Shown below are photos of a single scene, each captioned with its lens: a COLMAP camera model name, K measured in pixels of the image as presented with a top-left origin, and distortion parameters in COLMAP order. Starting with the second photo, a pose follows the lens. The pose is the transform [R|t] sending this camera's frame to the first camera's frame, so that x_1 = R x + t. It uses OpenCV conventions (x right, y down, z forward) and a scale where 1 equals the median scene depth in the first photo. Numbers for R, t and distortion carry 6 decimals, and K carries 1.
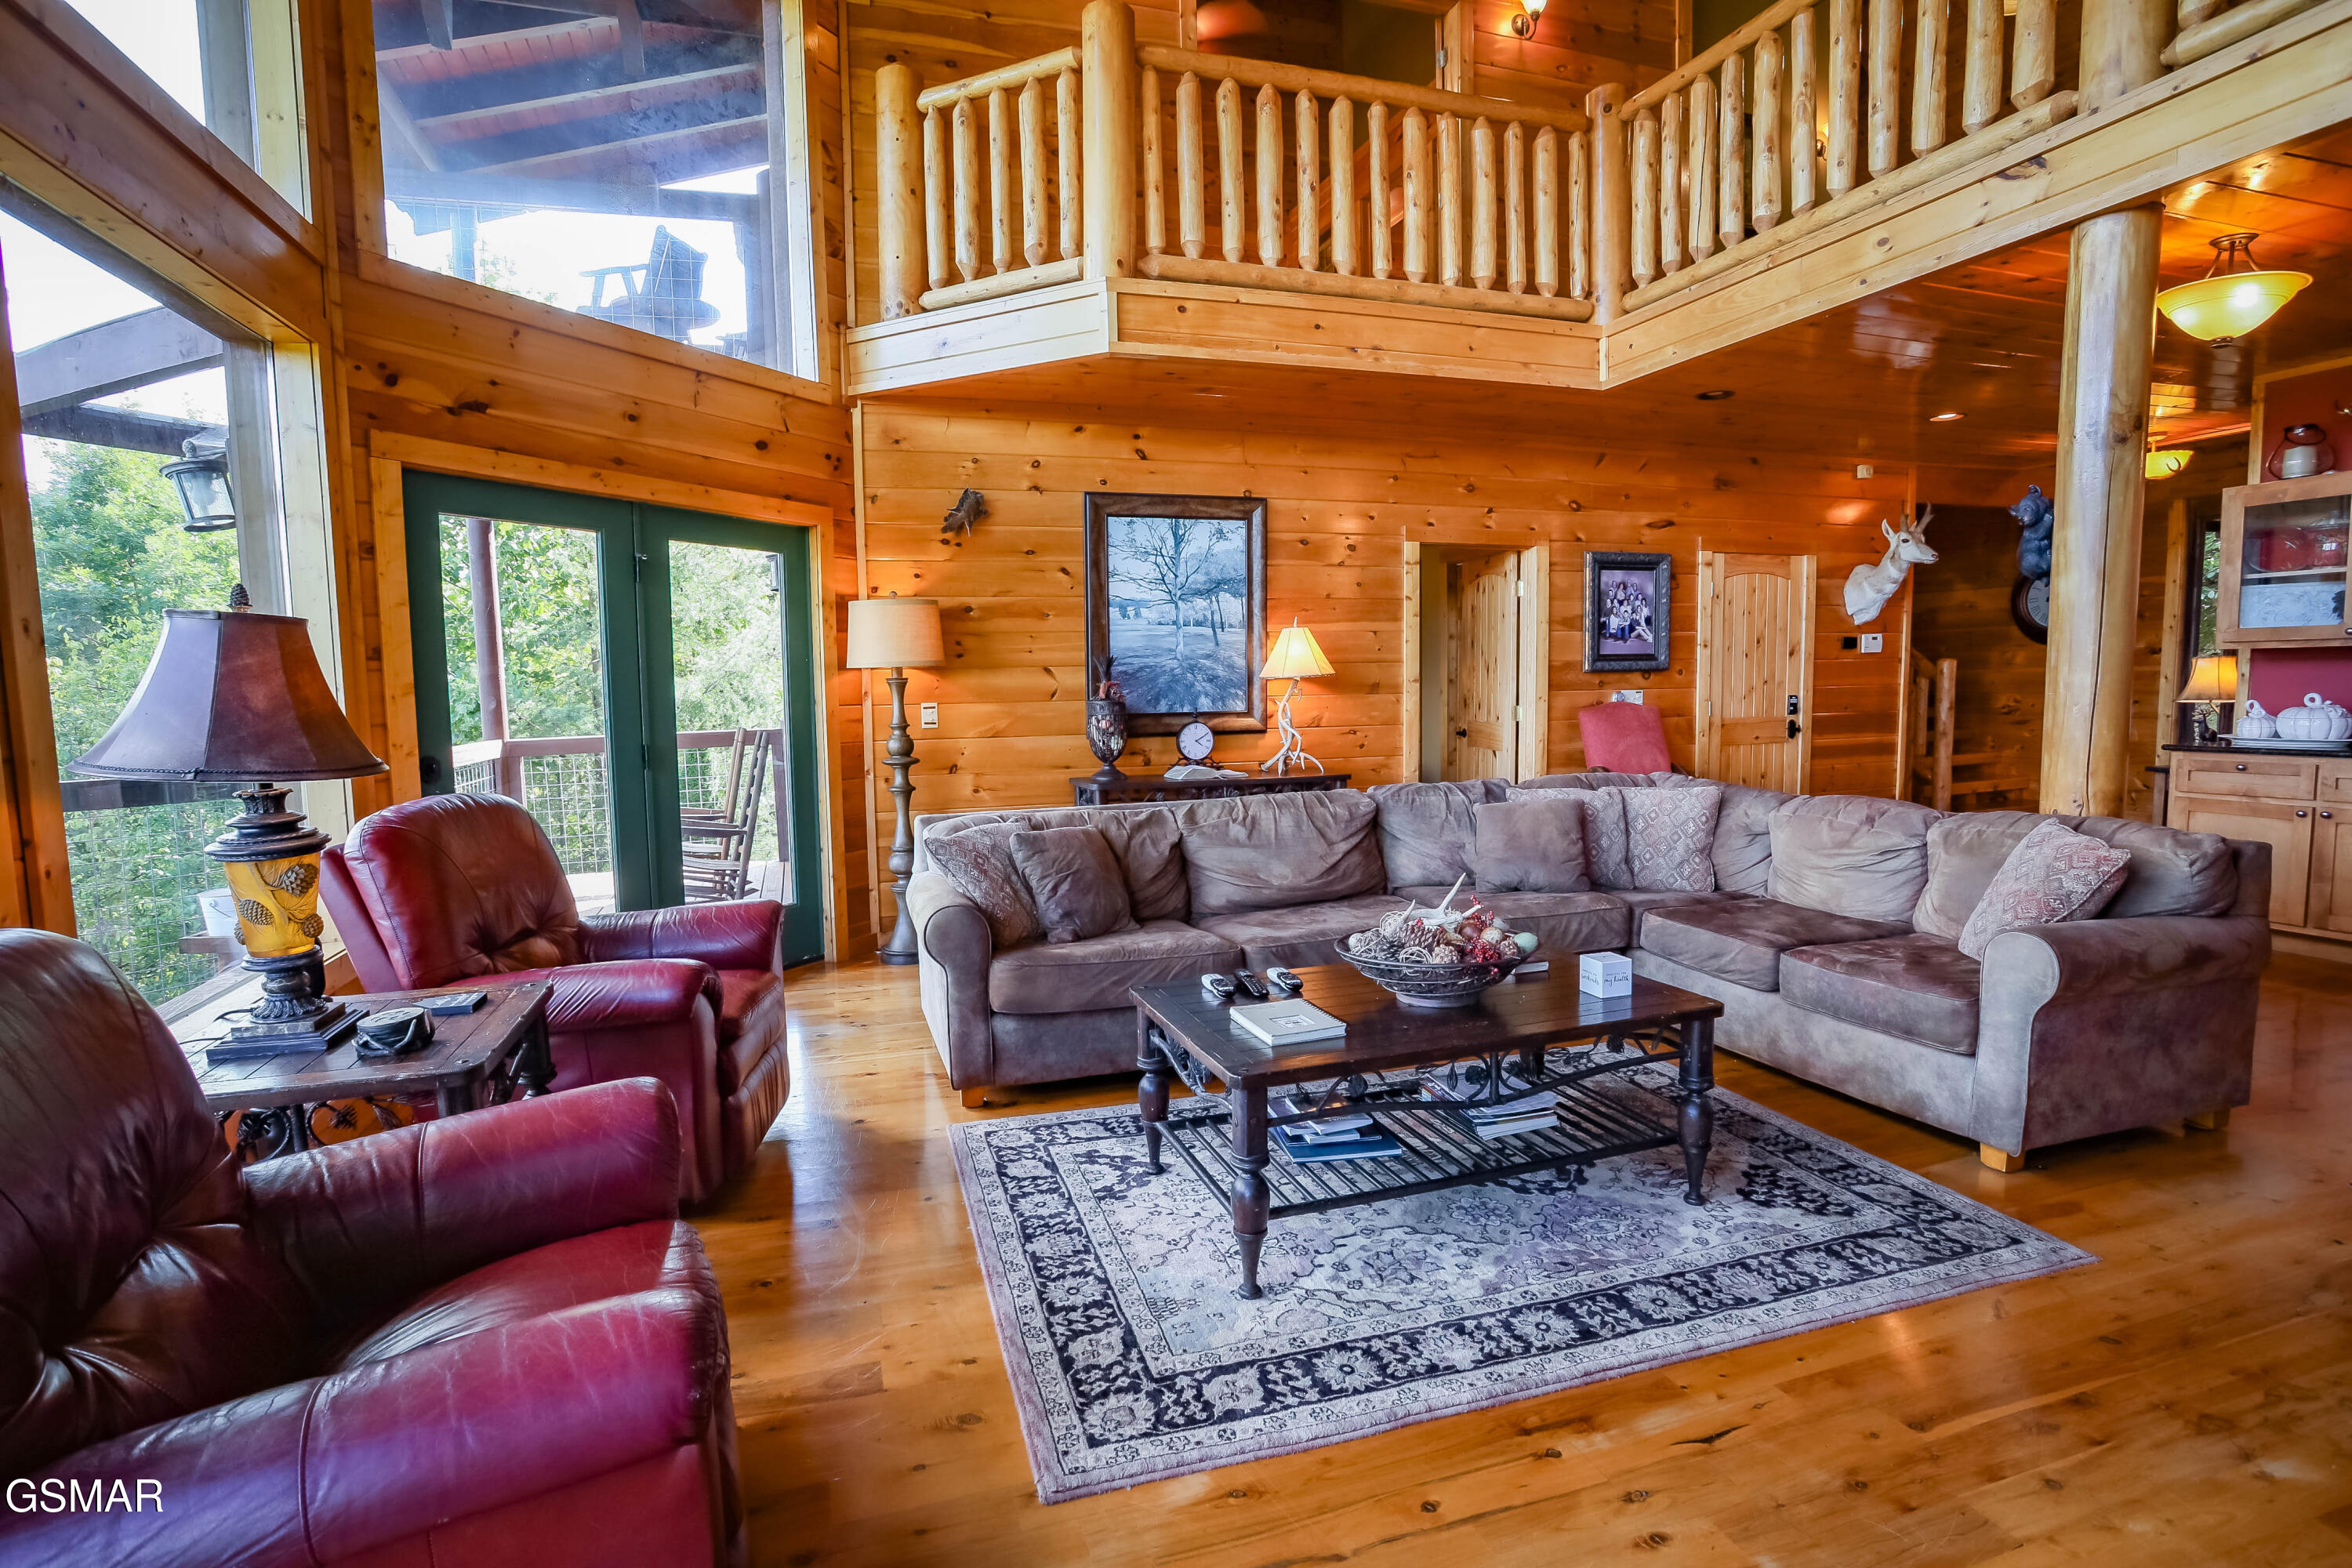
lens RADIAL K [[1145.3, 0, 1177.0], [0, 1145.3, 772.0], [0, 0, 1]] dist [-0.006266, -0.000030]
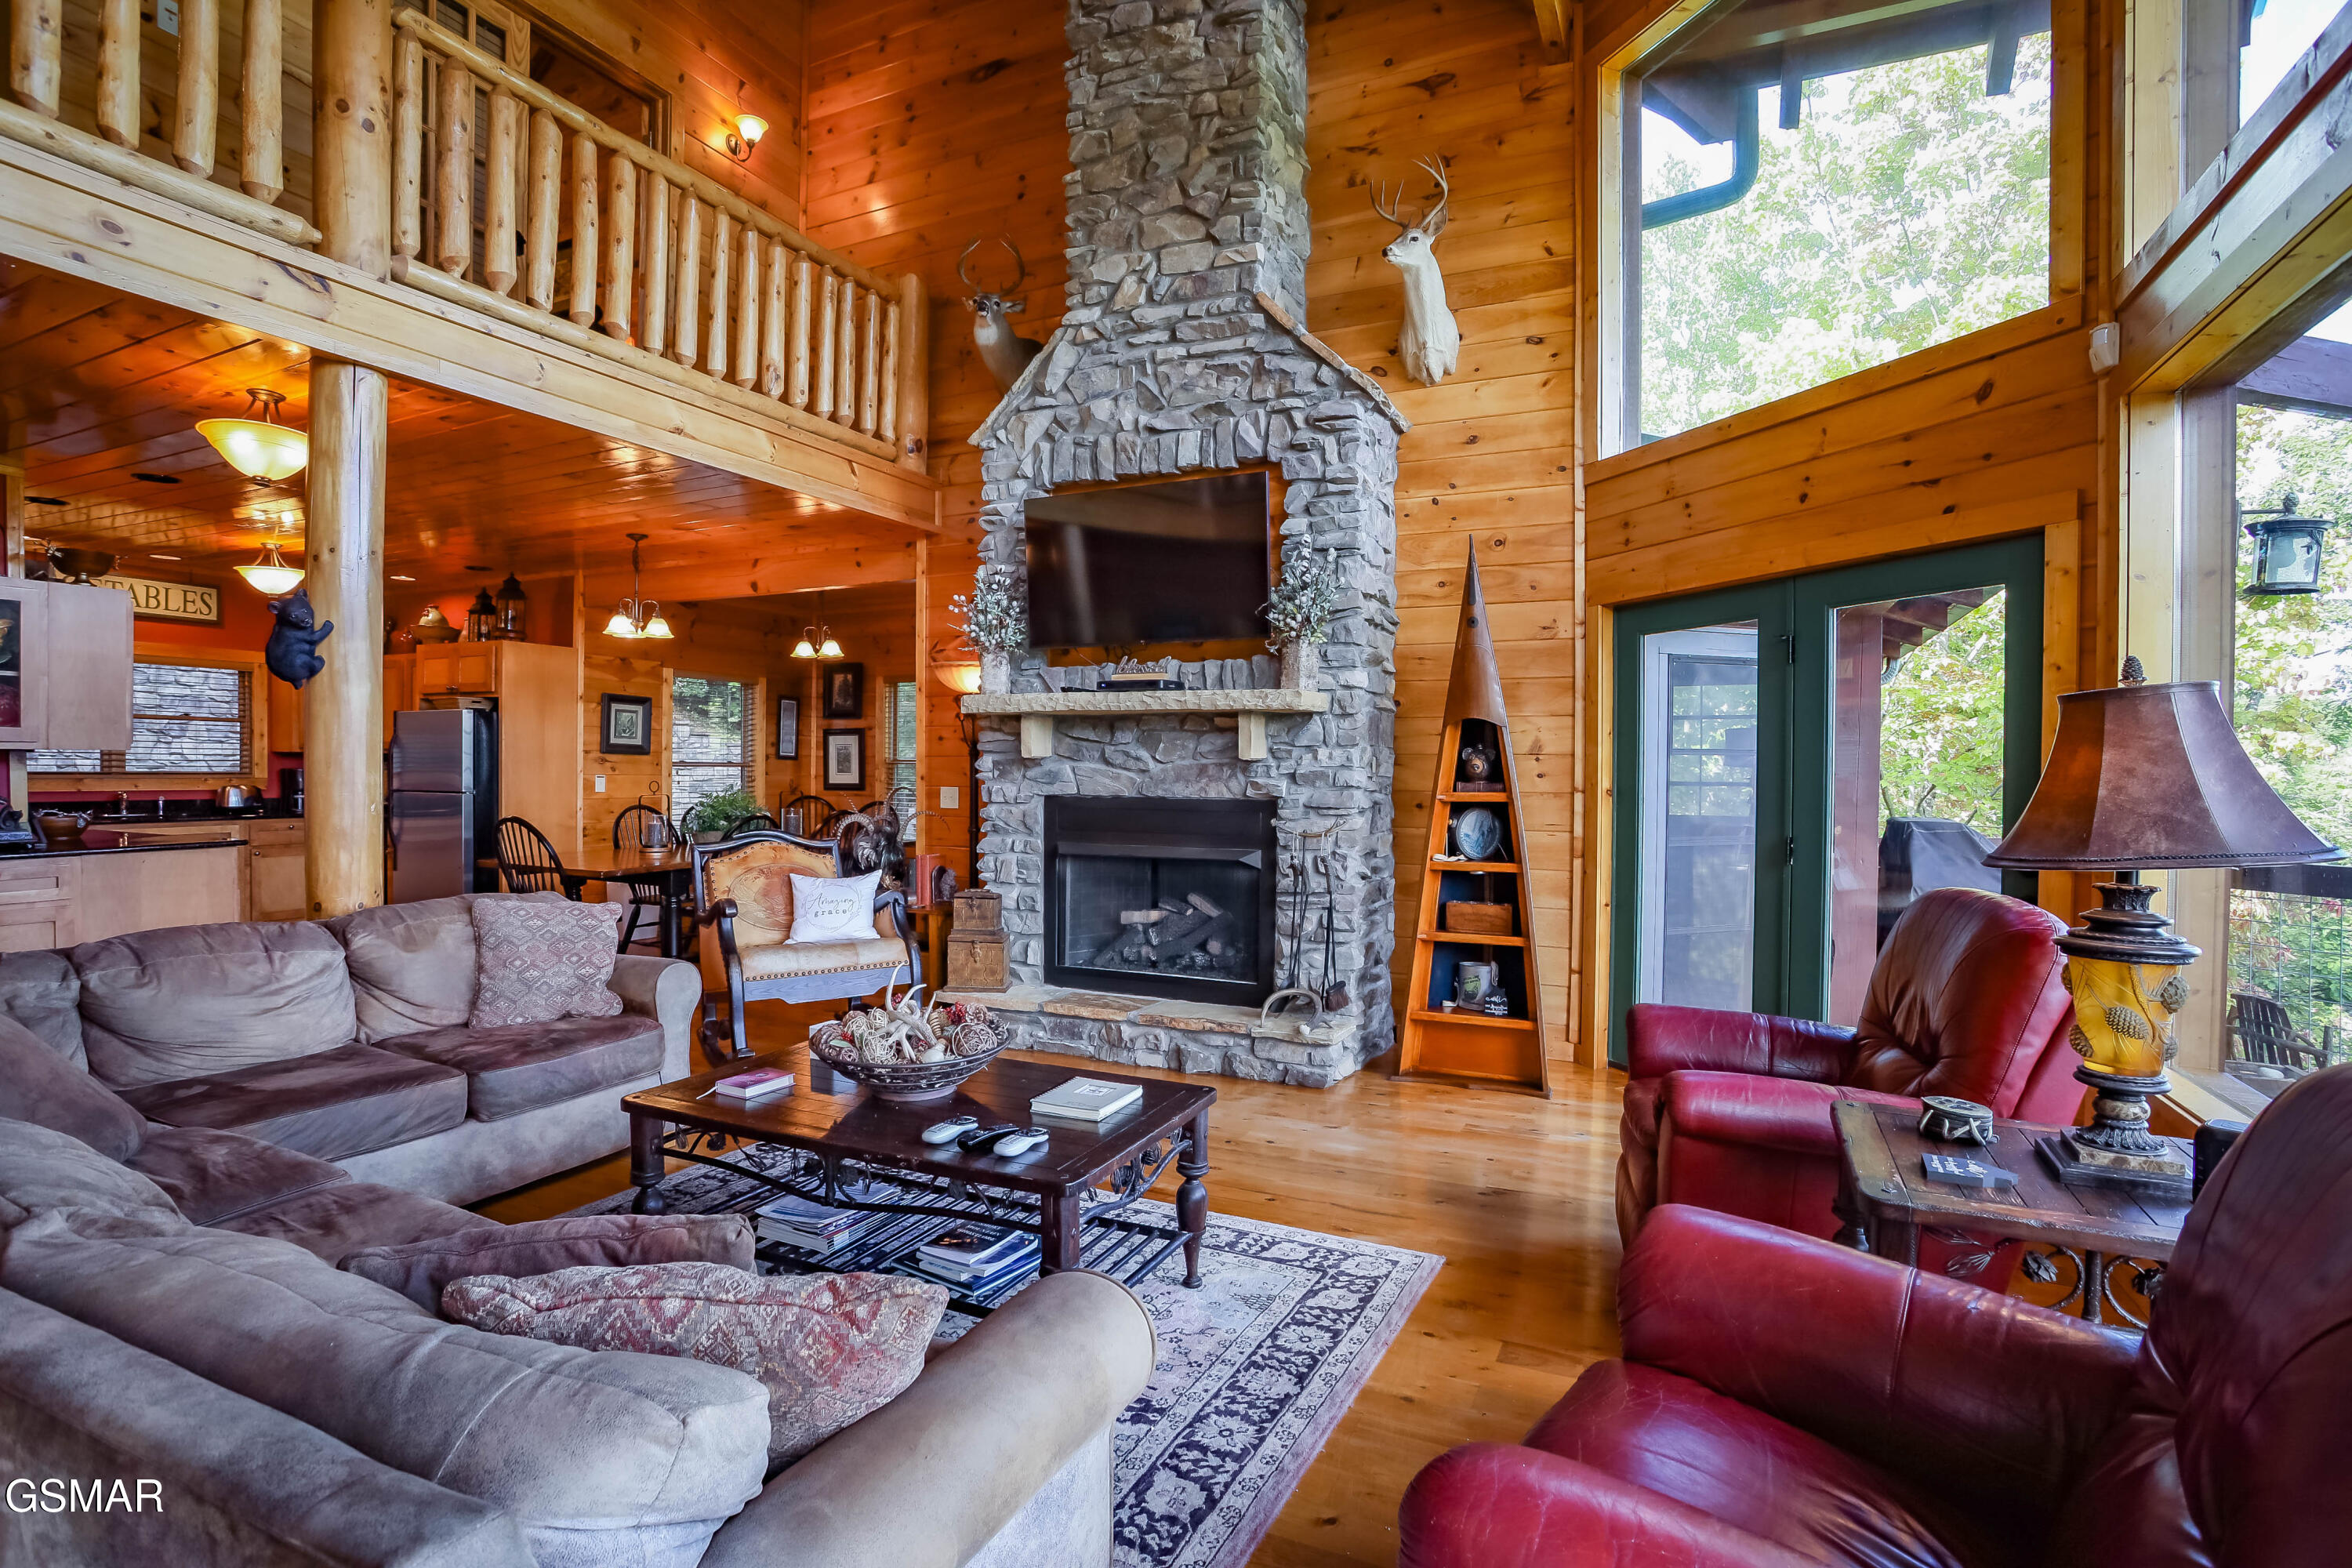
lens RADIAL K [[1145.3, 0, 1175.0], [0, 1145.3, 777.1], [0, 0, 1]] dist [-0.006266, -0.000030]
pose [[-0.722308, 0.010388, 0.691493, -0.626640], [0.059649, 0.997097, 0.047327, -0.109866], [-0.688994, 0.075432, -0.720831, 1.516794]]
